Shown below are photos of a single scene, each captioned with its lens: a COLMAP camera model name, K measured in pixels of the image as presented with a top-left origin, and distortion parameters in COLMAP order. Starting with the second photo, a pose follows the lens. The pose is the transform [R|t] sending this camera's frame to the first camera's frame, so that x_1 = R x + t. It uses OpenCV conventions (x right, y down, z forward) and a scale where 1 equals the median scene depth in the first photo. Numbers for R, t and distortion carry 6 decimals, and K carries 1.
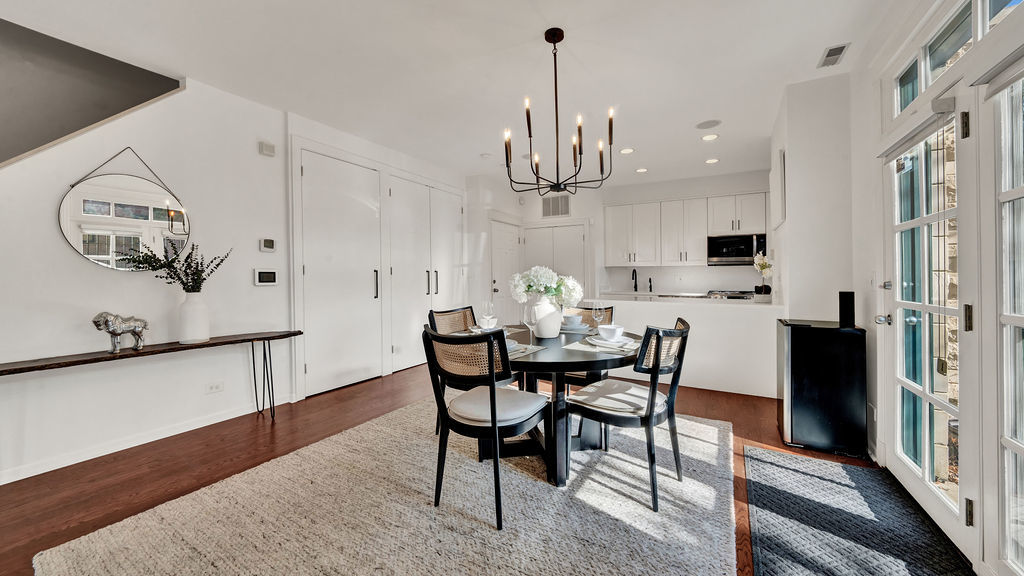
lens RADIAL K [[366.9, 0, 517.6], [0, 366.9, 274.0], [0, 0, 1]] dist [-0.021922, 0.001236]
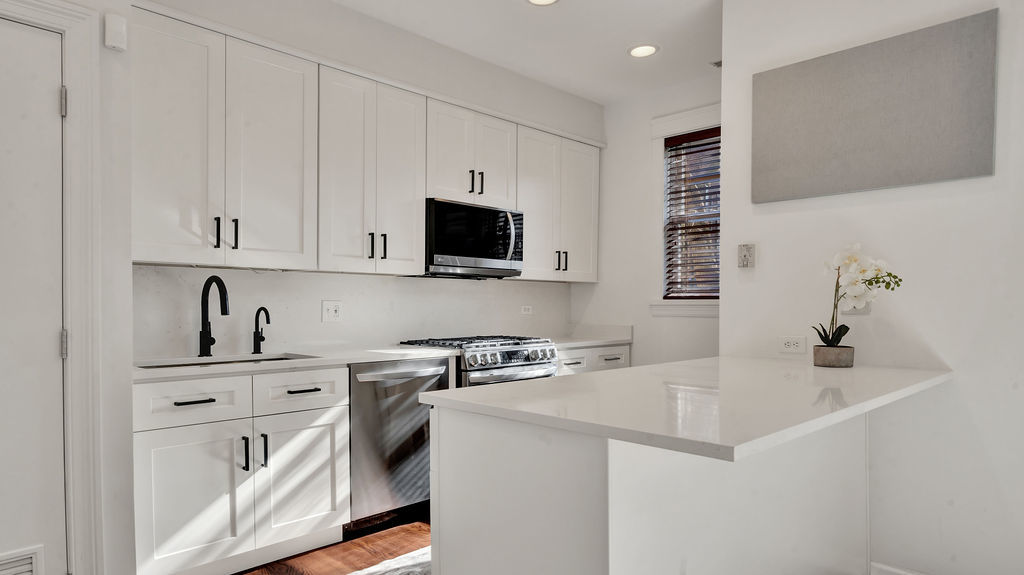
lens RADIAL K [[617.9, 0, 509.9], [0, 617.9, 308.8], [0, 0, 1]] dist [0.029727, -0.002158]
pose [[0.263969, -0.010766, 0.964471, -0.124528], [-0.008655, 0.999871, 0.013530, 0.004656], [-0.964492, -0.011919, 0.263842, 1.108633]]
